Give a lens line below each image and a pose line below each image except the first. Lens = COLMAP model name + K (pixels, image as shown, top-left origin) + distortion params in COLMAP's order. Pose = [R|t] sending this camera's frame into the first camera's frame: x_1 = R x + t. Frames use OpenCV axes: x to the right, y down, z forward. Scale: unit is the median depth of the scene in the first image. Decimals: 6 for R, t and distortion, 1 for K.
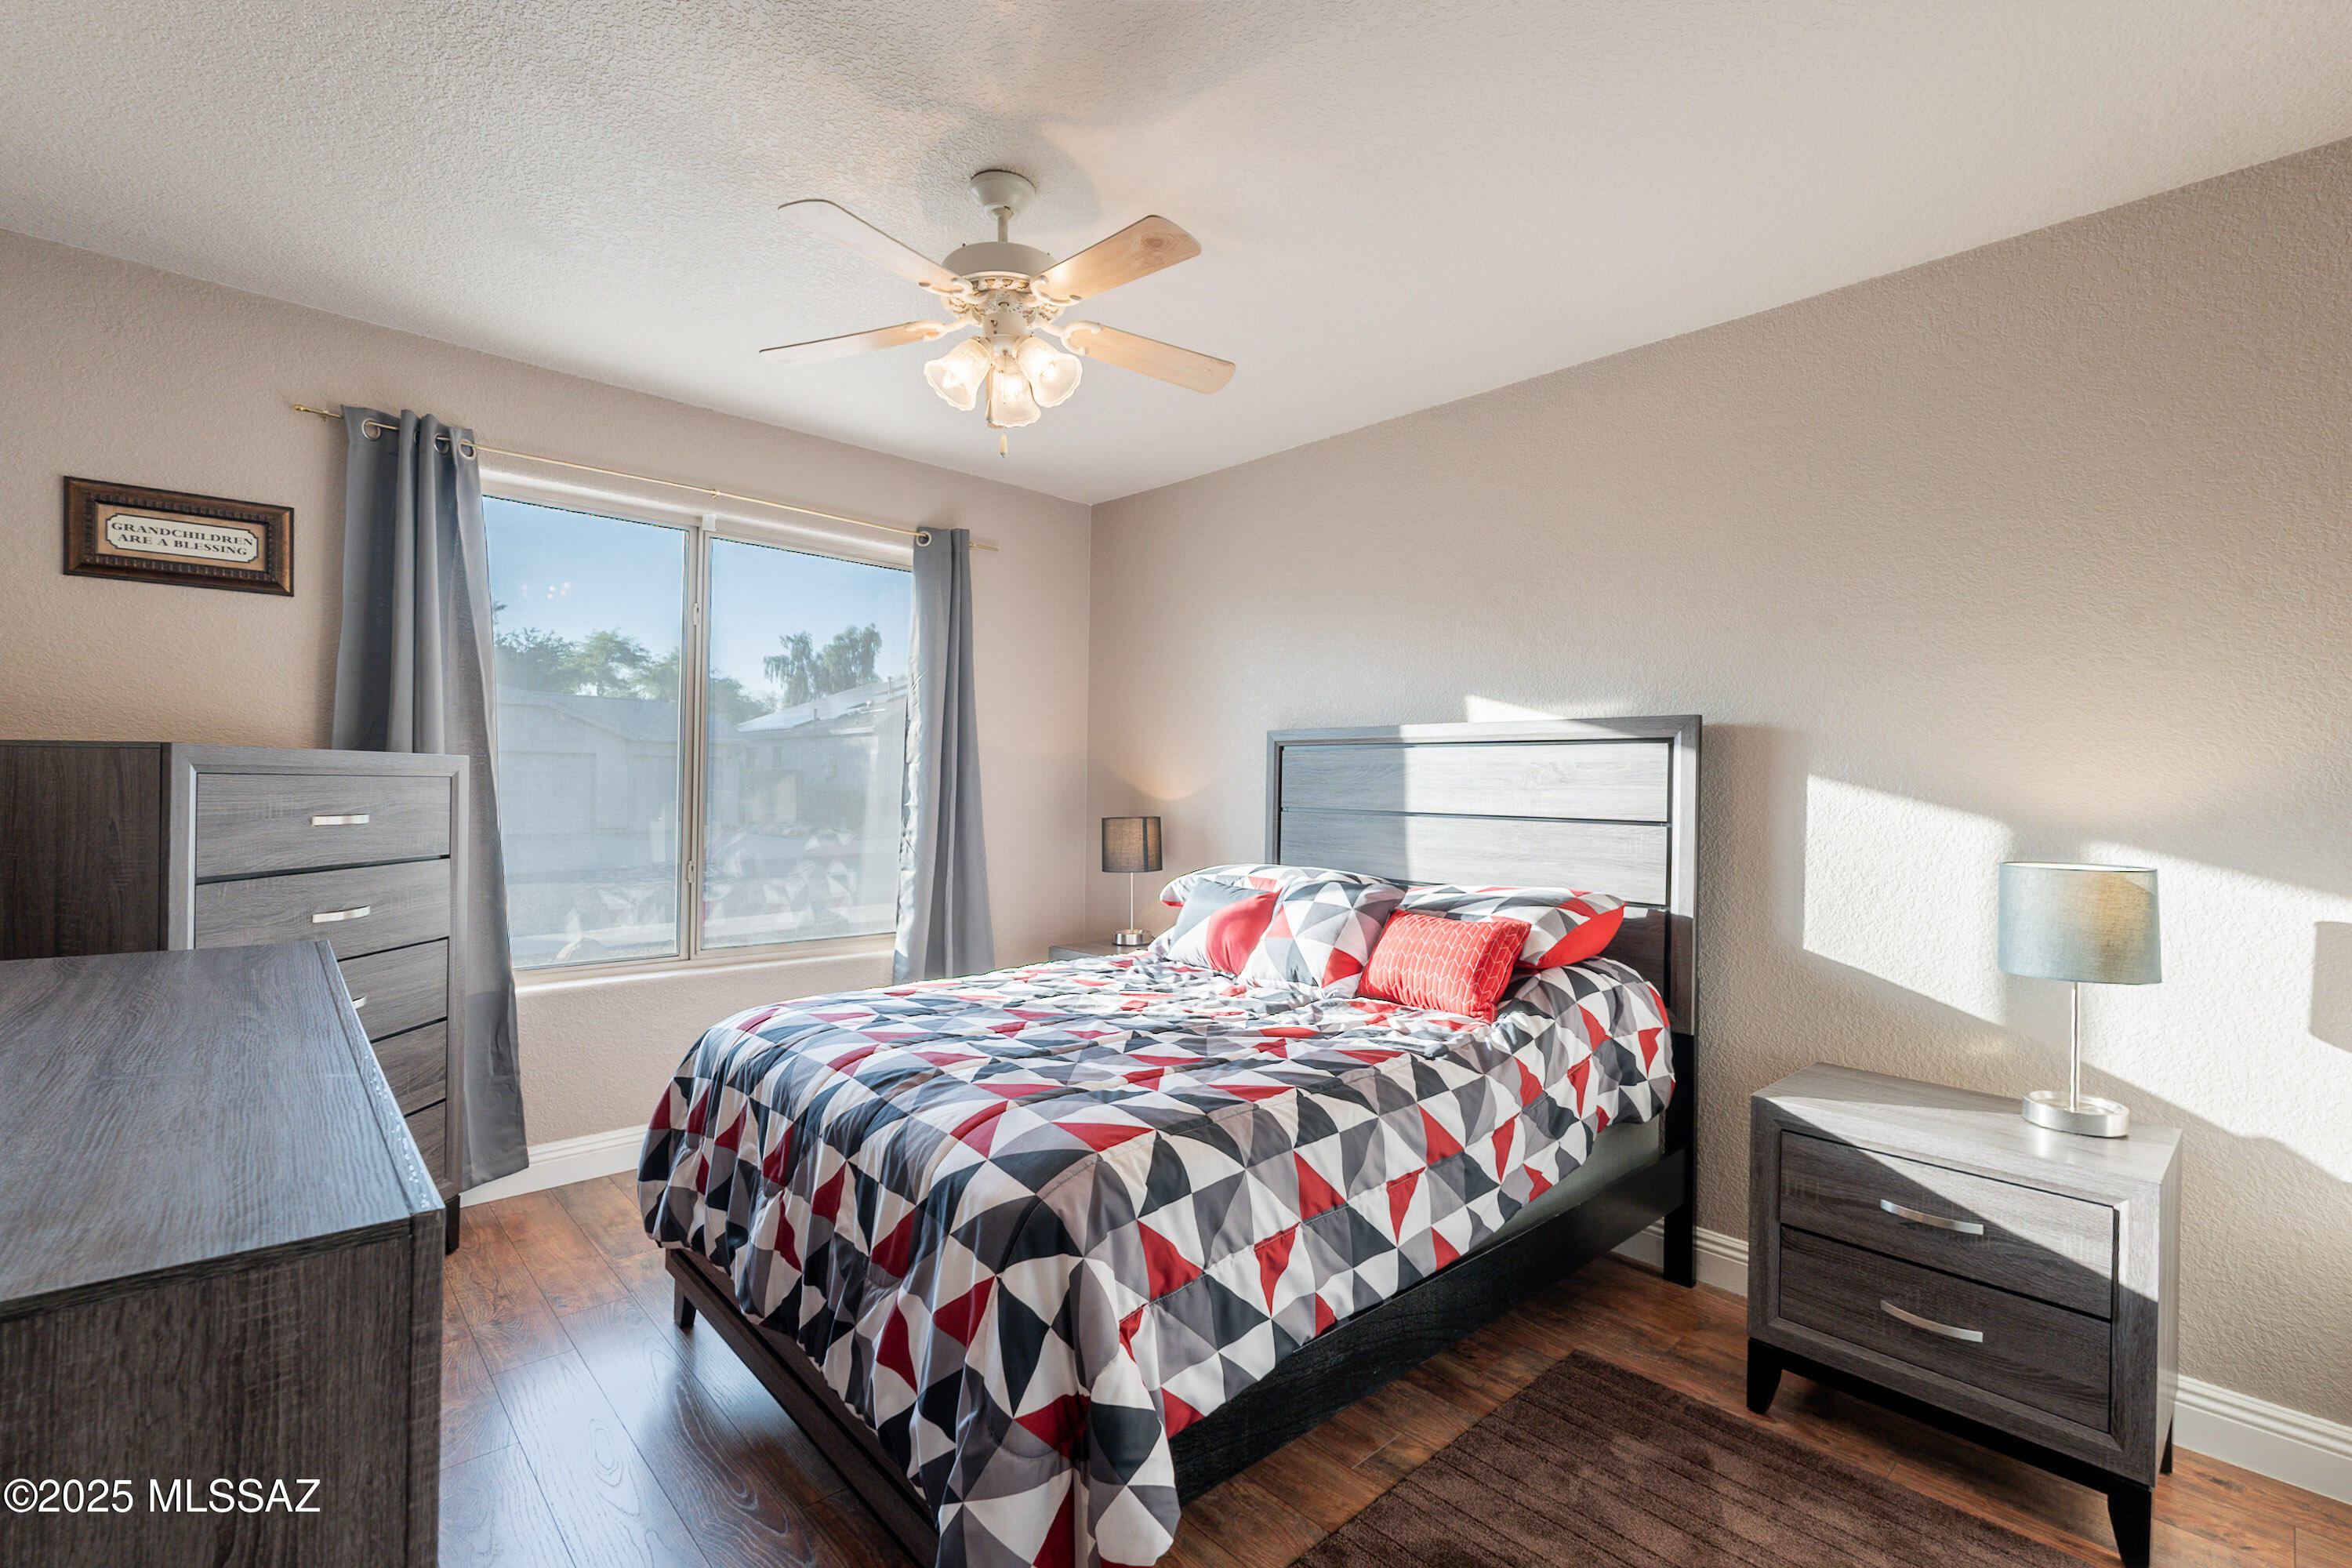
lens RADIAL K [[1050.2, 0, 1176.0], [0, 1050.2, 784.0], [0, 0, 1]] dist [-0.000813, -0.000575]
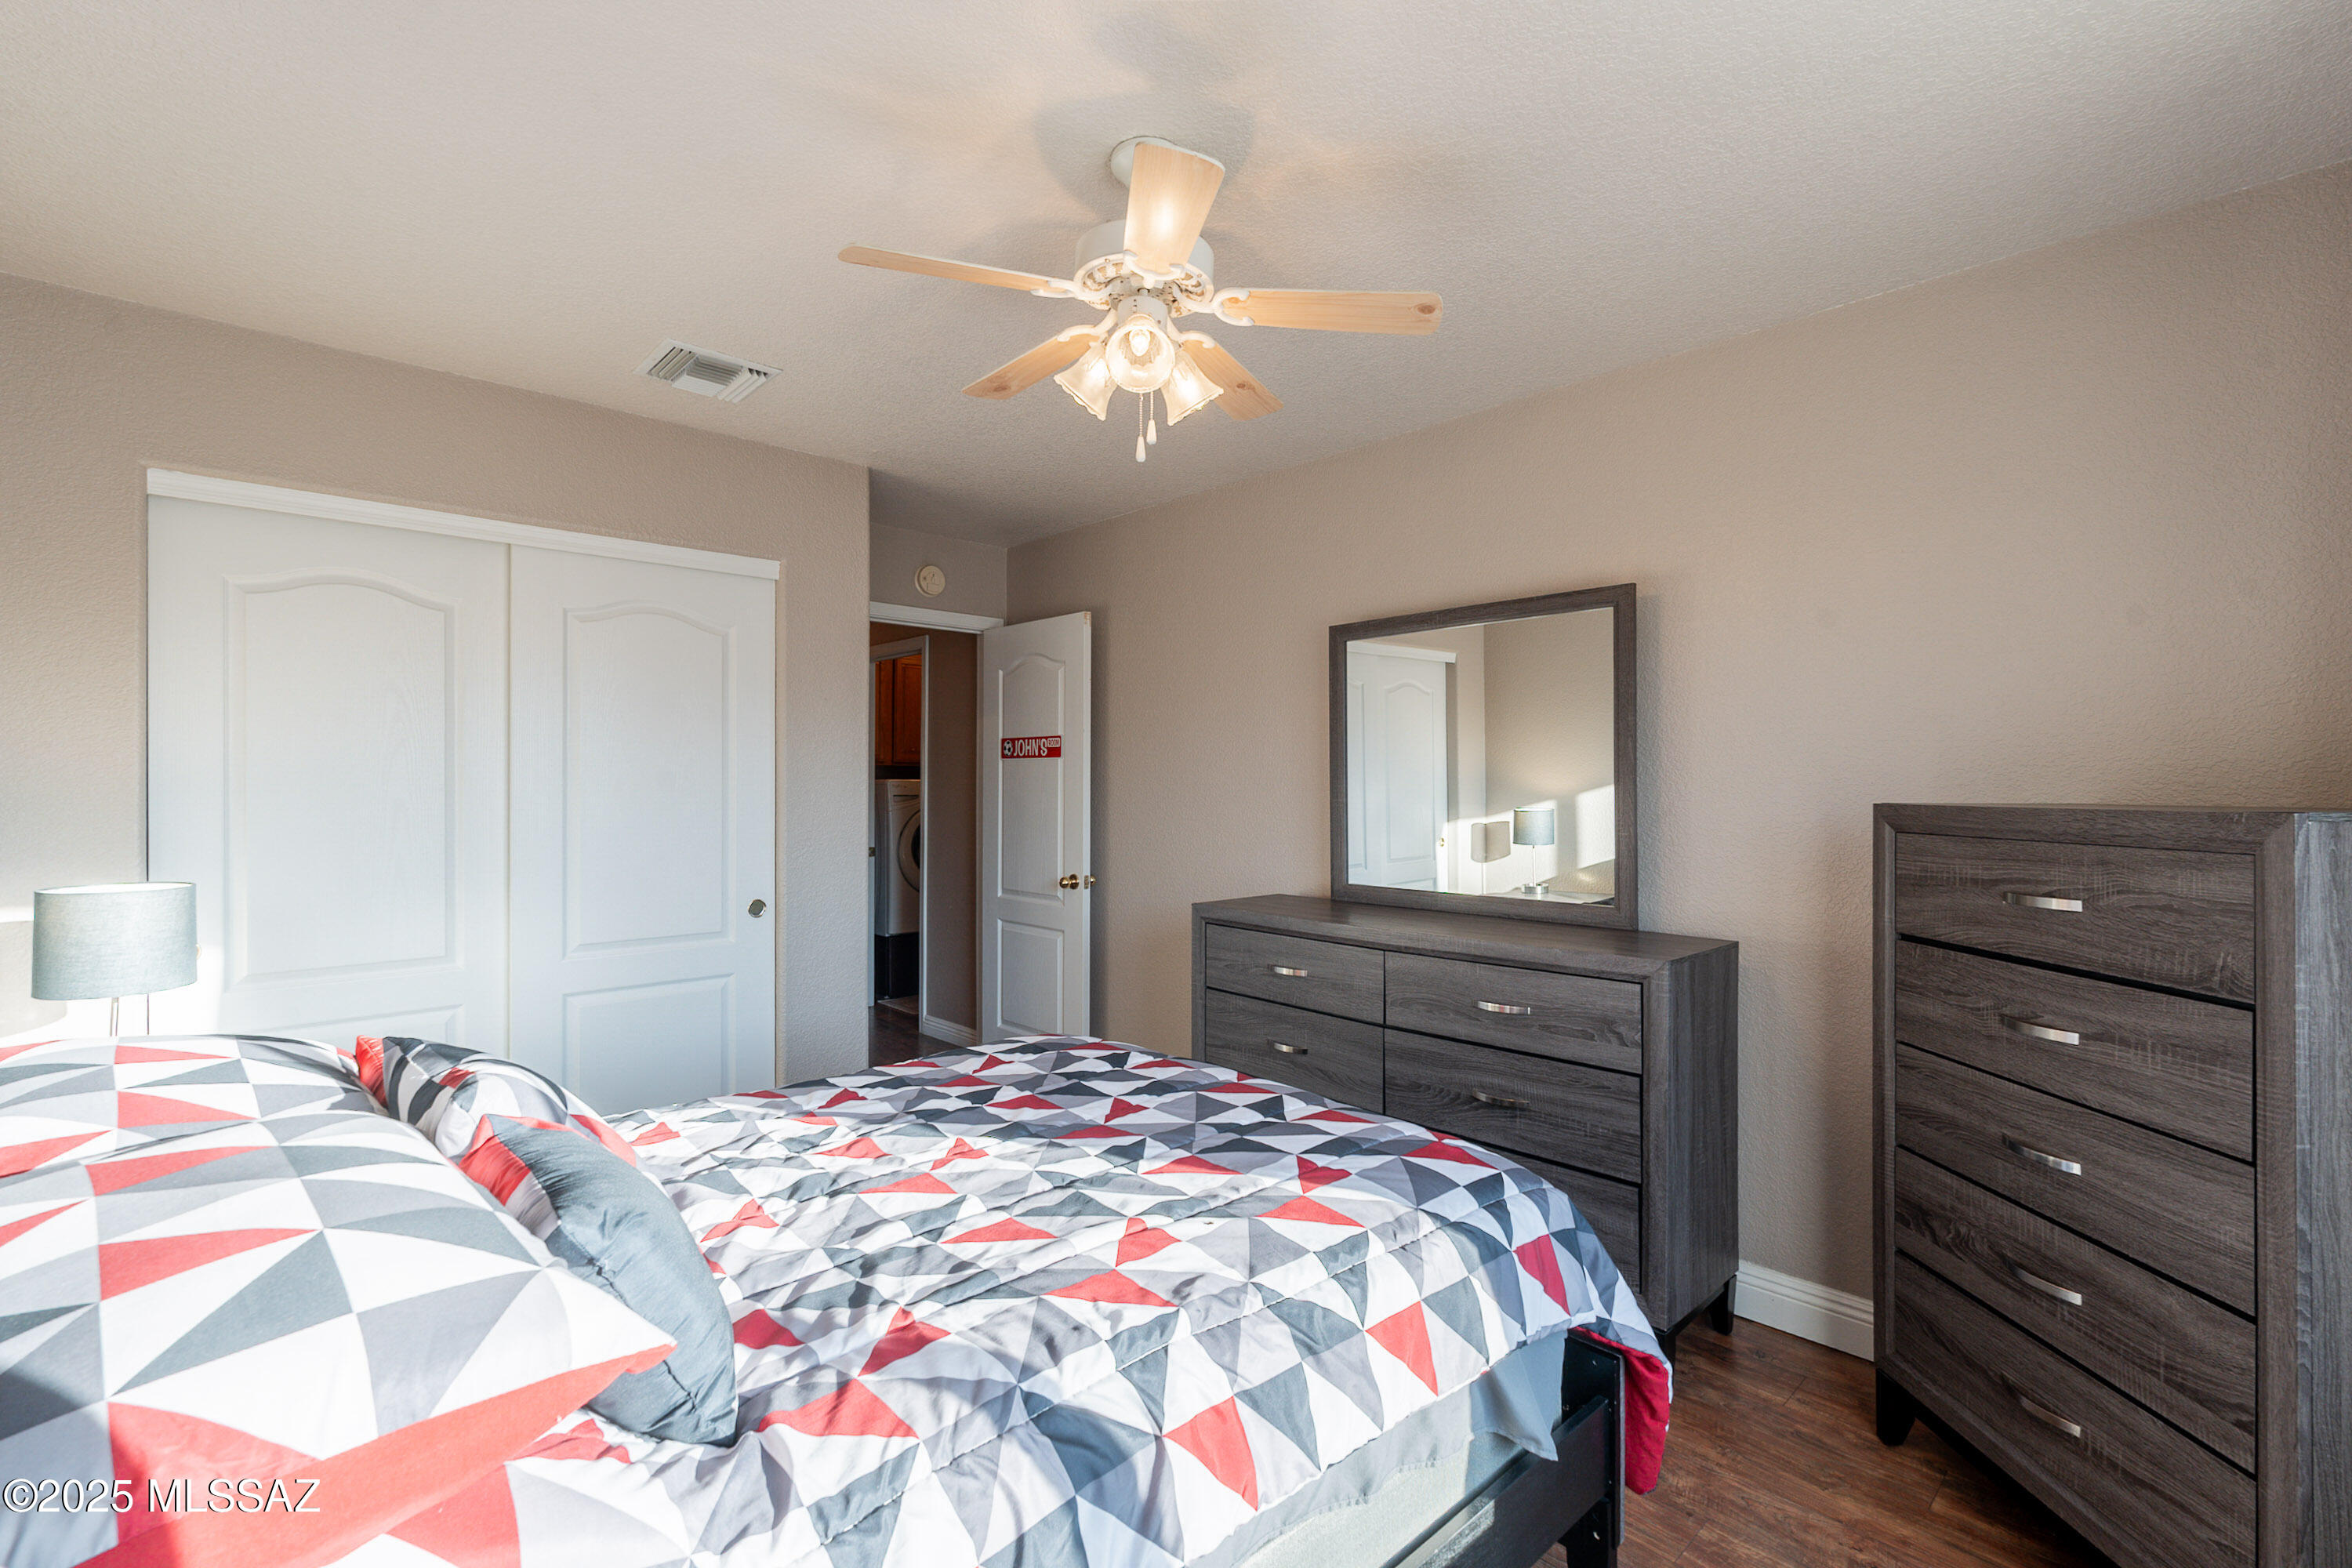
lens RADIAL K [[1050.2, 0, 1176.0], [0, 1050.2, 784.0], [0, 0, 1]] dist [-0.000813, -0.000575]
pose [[-0.999659, -0.016794, -0.019993, -0.179690], [-0.016718, 0.999852, -0.003936, -0.038988], [0.020056, -0.003600, -0.999792, 1.877417]]
